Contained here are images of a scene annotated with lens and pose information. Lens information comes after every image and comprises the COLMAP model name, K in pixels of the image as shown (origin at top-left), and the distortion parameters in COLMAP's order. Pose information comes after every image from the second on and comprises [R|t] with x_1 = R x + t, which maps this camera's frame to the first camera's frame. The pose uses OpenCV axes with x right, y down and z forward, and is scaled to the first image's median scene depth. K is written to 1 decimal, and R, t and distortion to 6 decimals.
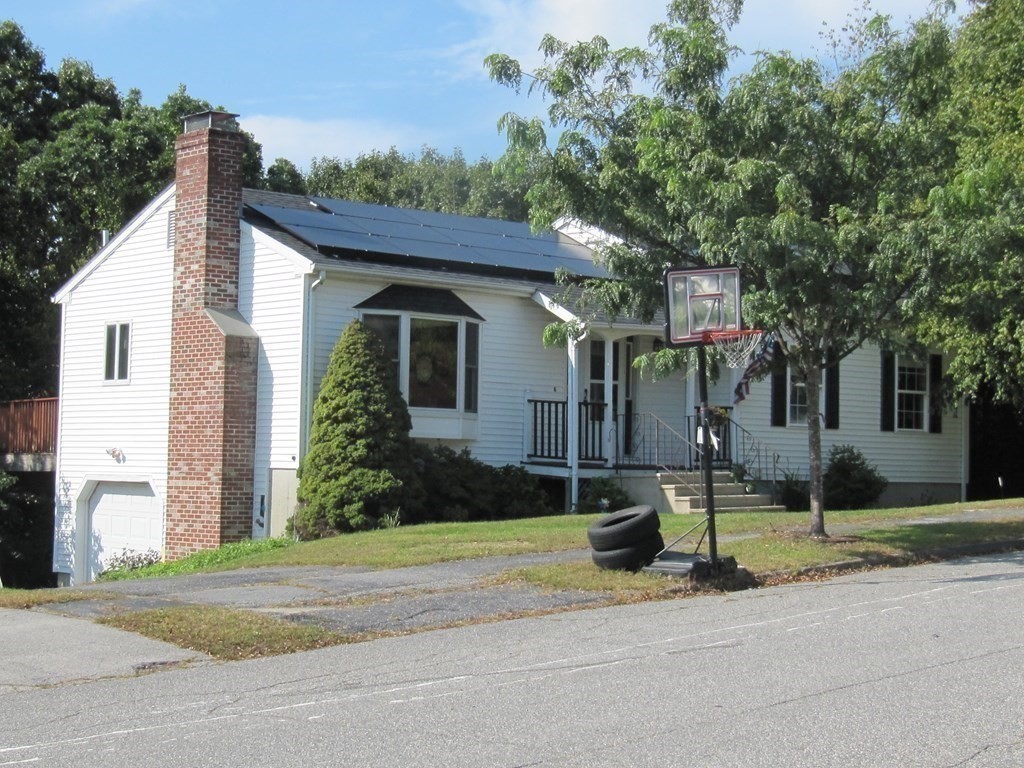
lens RADIAL K [[1800.3, 0, 514.3], [0, 1800.3, 383.7], [0, 0, 1]] dist [0.054189, 0.000000]
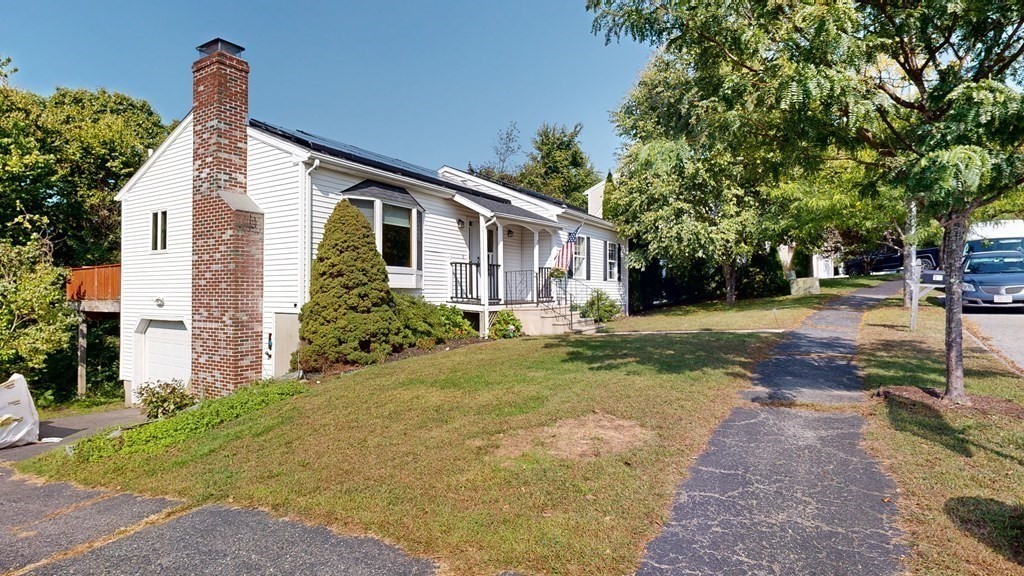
lens RADIAL K [[515.5, 0, 510.6], [0, 515.5, 289.0], [0, 0, 1]] dist [0.005960, 0.000768]
pose [[0.957530, -0.015790, 0.287901, -0.077902], [0.003709, 0.999091, 0.042458, 0.013968], [-0.288310, -0.039587, 0.956719, 0.579233]]
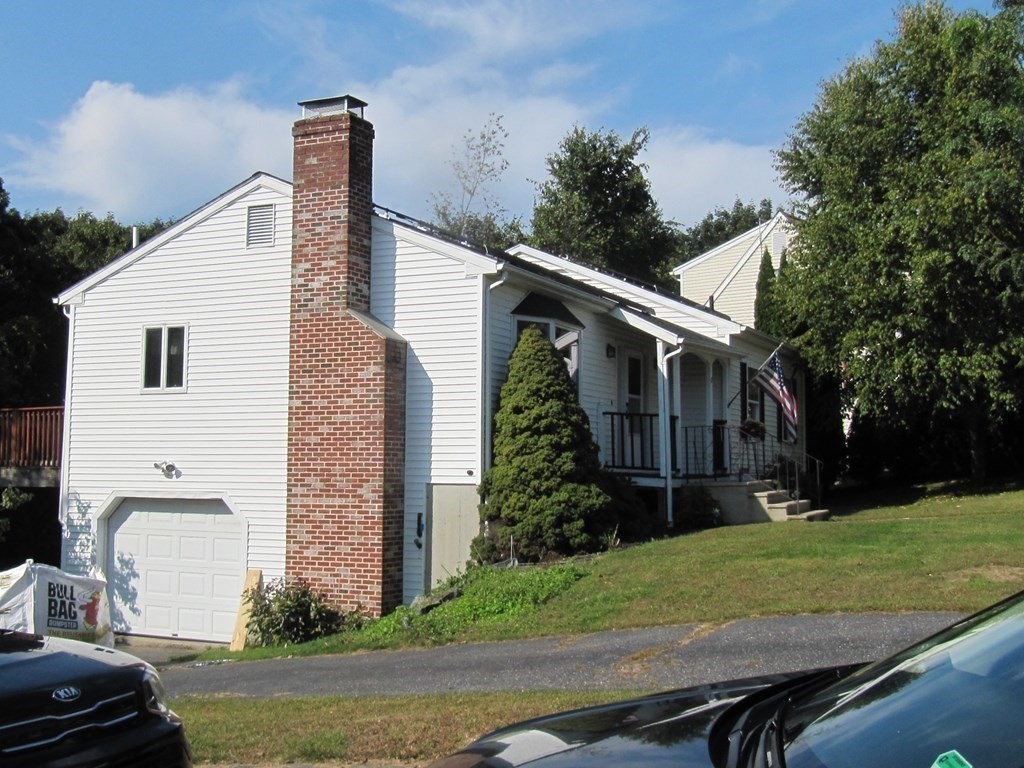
lens RADIAL K [[1239.7, 0, 510.5], [0, 1239.7, 384.7], [0, 0, 1]] dist [-0.049287, 0.000000]
pose [[0.919445, 0.016054, 0.392890, -0.340059], [-0.008257, 0.999734, -0.021528, 0.009364], [-0.393131, 0.016549, 0.919334, 0.392122]]
